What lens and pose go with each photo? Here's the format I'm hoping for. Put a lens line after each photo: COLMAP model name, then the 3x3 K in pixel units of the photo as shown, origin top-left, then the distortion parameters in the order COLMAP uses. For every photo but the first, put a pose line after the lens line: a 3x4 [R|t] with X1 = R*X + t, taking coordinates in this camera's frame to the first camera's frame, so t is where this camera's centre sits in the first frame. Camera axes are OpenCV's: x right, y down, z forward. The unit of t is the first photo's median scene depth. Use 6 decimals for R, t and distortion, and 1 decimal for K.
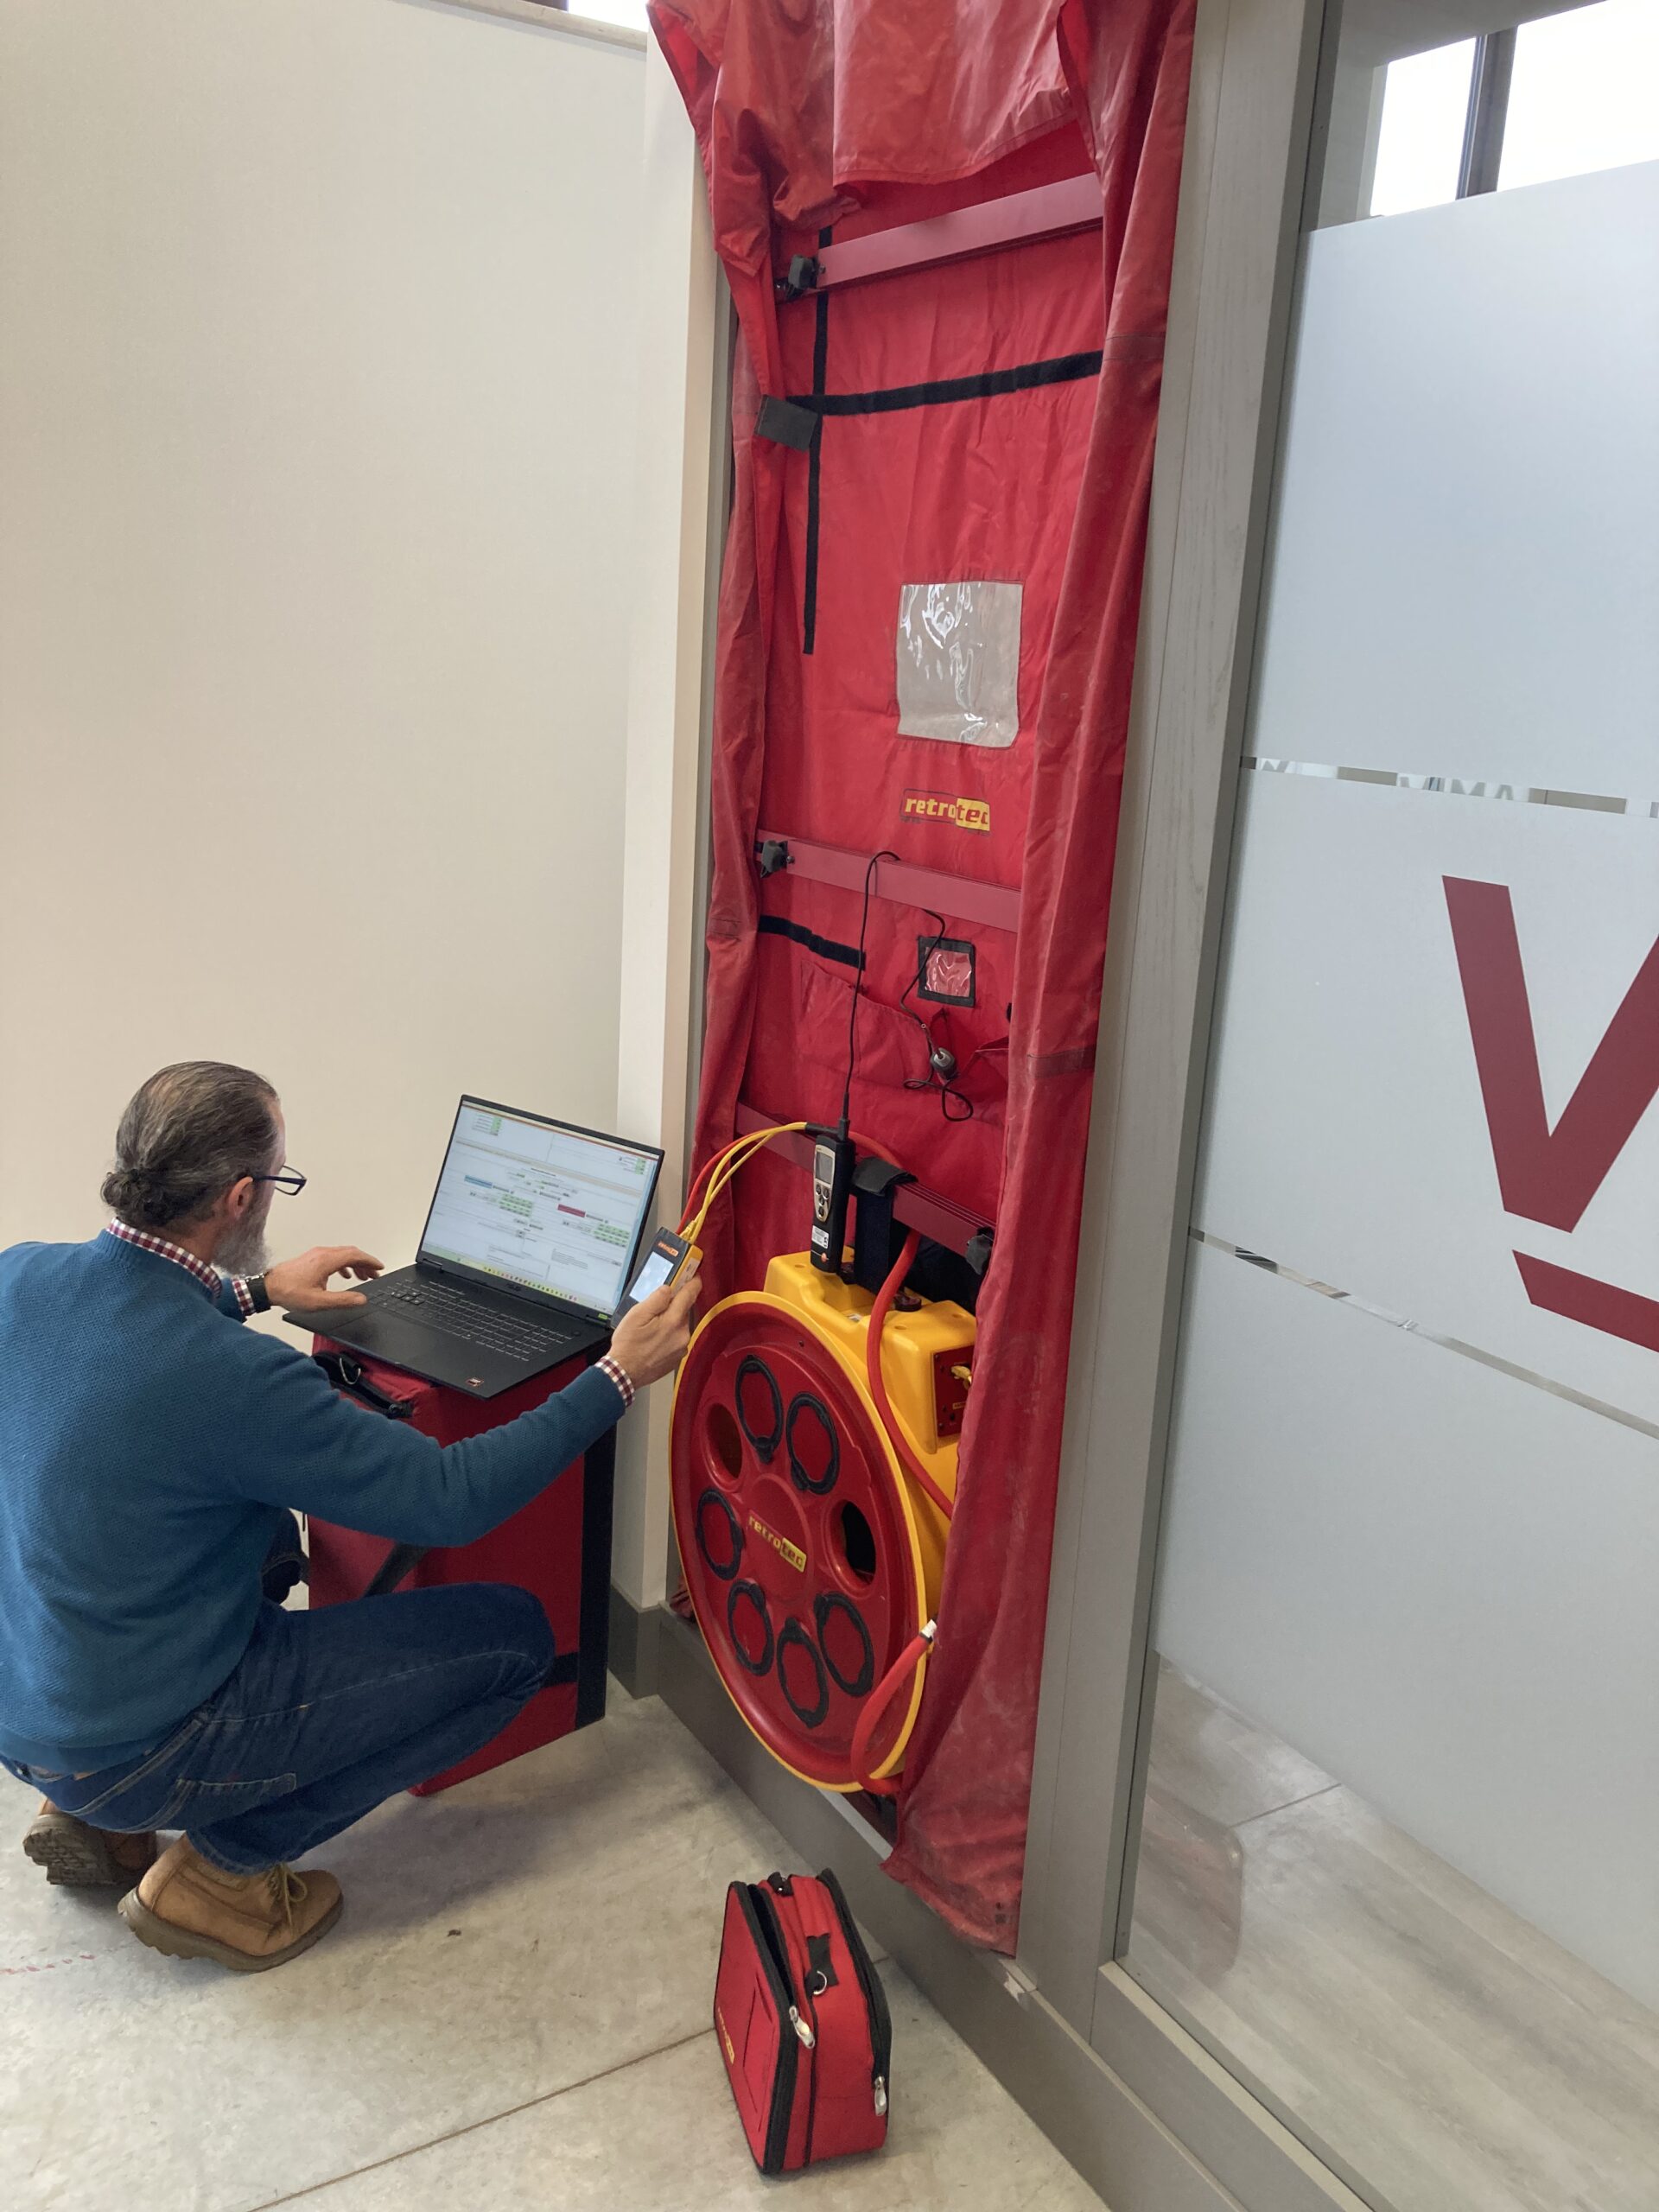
lens RADIAL K [[1793.1, 0, 829.5], [0, 1793.1, 1106.0], [0, 0, 1]] dist [-0.005230, -0.002282]
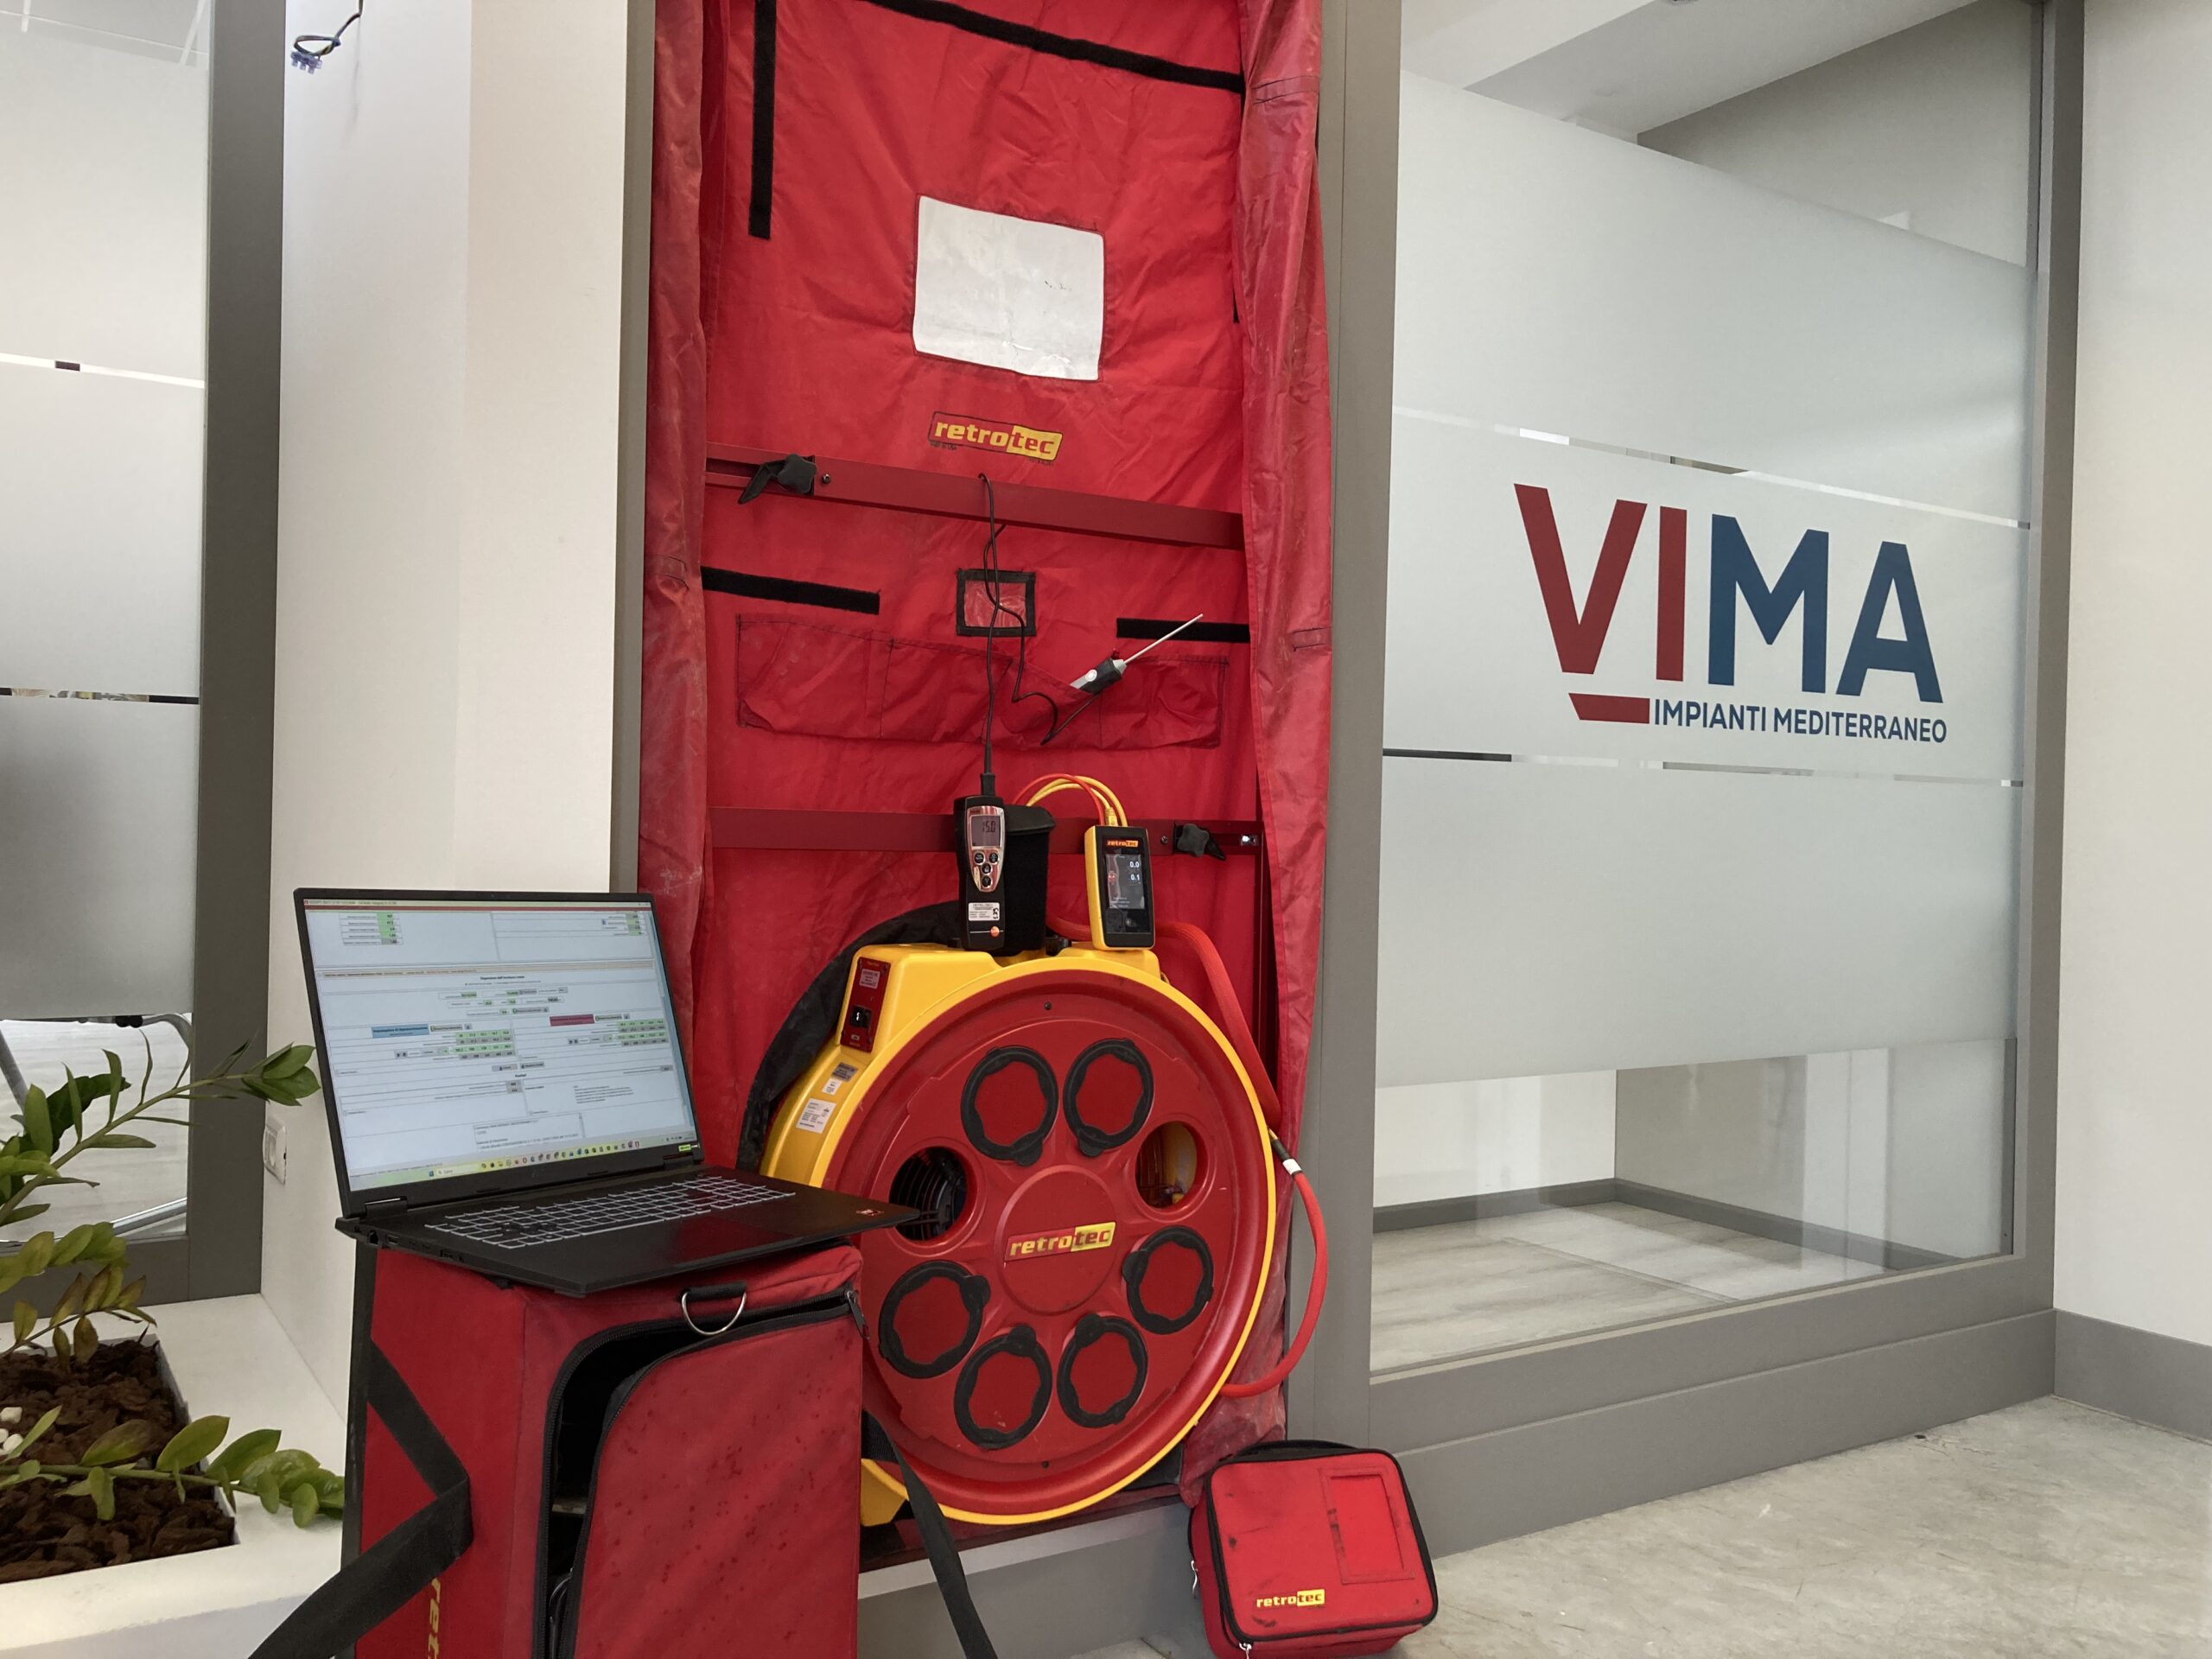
lens RADIAL K [[1772.5, 0, 1105.9], [0, 1772.5, 833.0], [0, 0, 1]] dist [0.047246, -0.124115]
pose [[-0.009177, -0.073971, 0.997218, -0.881384], [0.221136, 0.972419, 0.074166, -0.011045], [-0.975200, 0.221202, 0.007434, 0.929966]]
